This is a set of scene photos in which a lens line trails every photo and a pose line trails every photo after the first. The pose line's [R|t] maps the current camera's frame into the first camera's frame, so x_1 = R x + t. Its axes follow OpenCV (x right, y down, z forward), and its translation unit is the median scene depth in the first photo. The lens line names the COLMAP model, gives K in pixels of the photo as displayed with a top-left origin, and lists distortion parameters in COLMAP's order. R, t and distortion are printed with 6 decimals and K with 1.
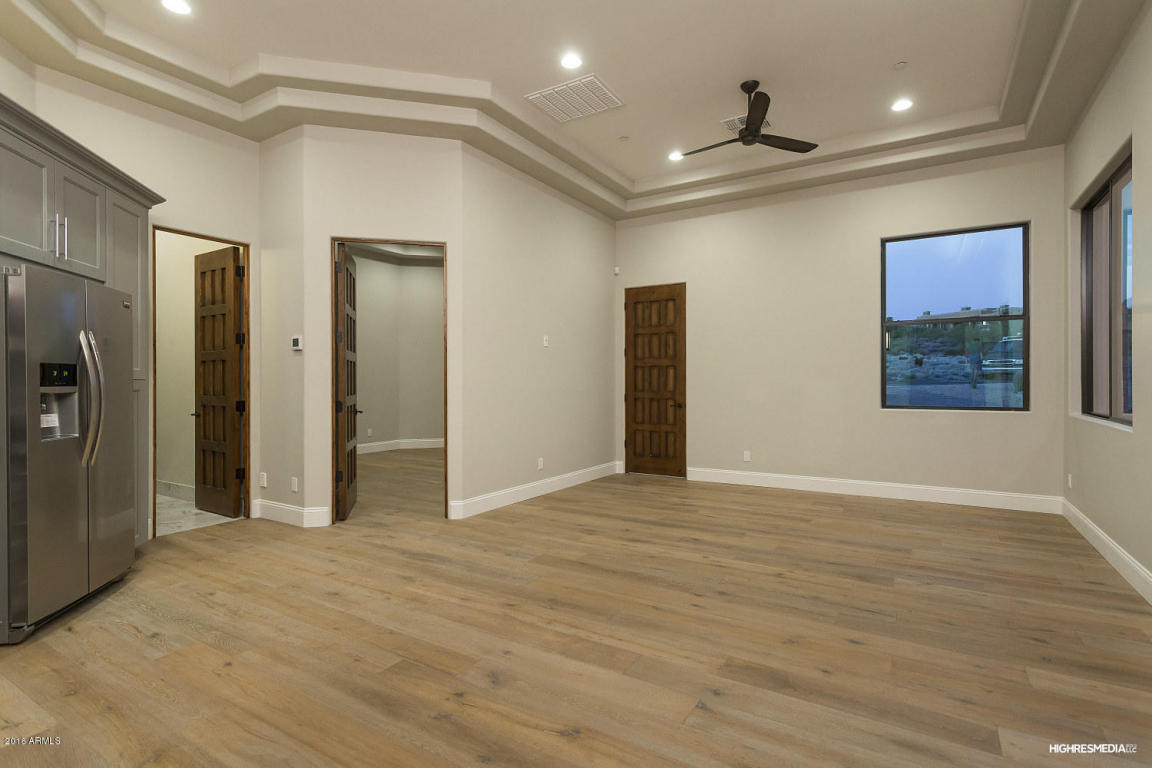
lens RADIAL K [[576.7, 0, 565.0], [0, 576.7, 378.6], [0, 0, 1]] dist [0.005937, 0.001357]
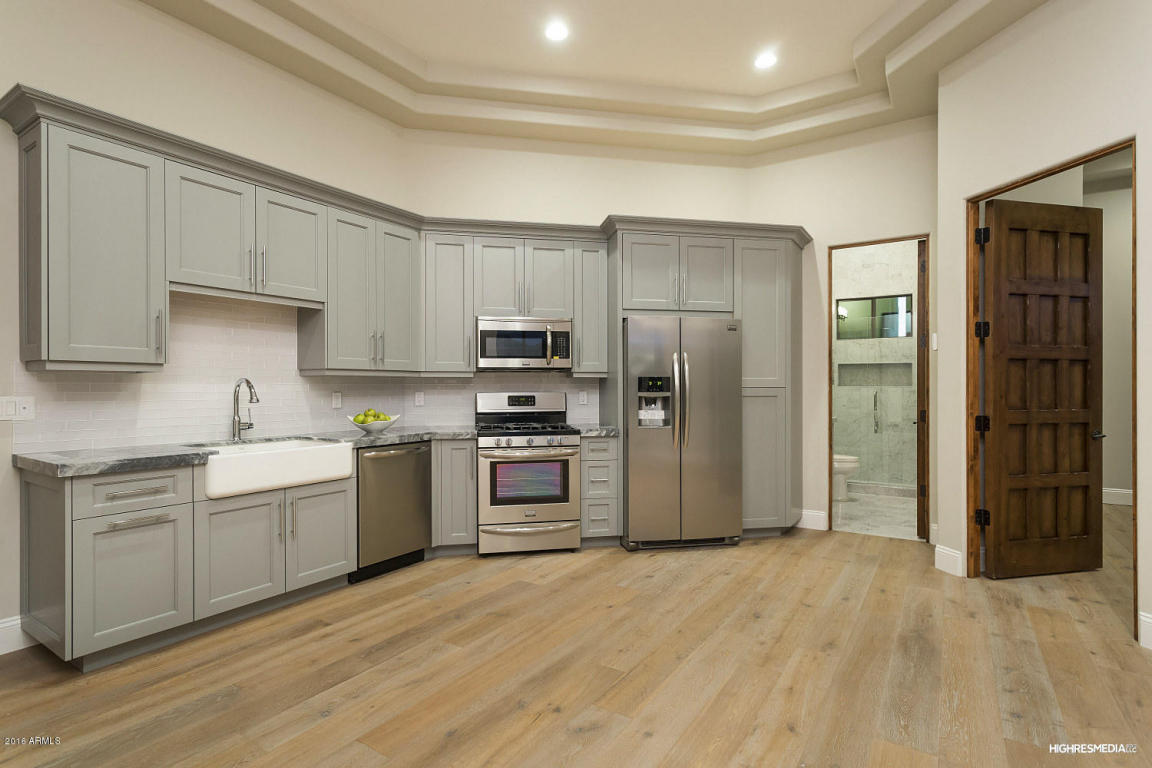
lens RADIAL K [[576.7, 0, 564.6], [0, 576.7, 391.5], [0, 0, 1]] dist [0.005937, 0.001357]
pose [[-0.033634, 0.009241, -0.999392, 0.608995], [0.003978, 0.999951, 0.009112, -0.002516], [0.999426, -0.003669, -0.033669, 0.804588]]
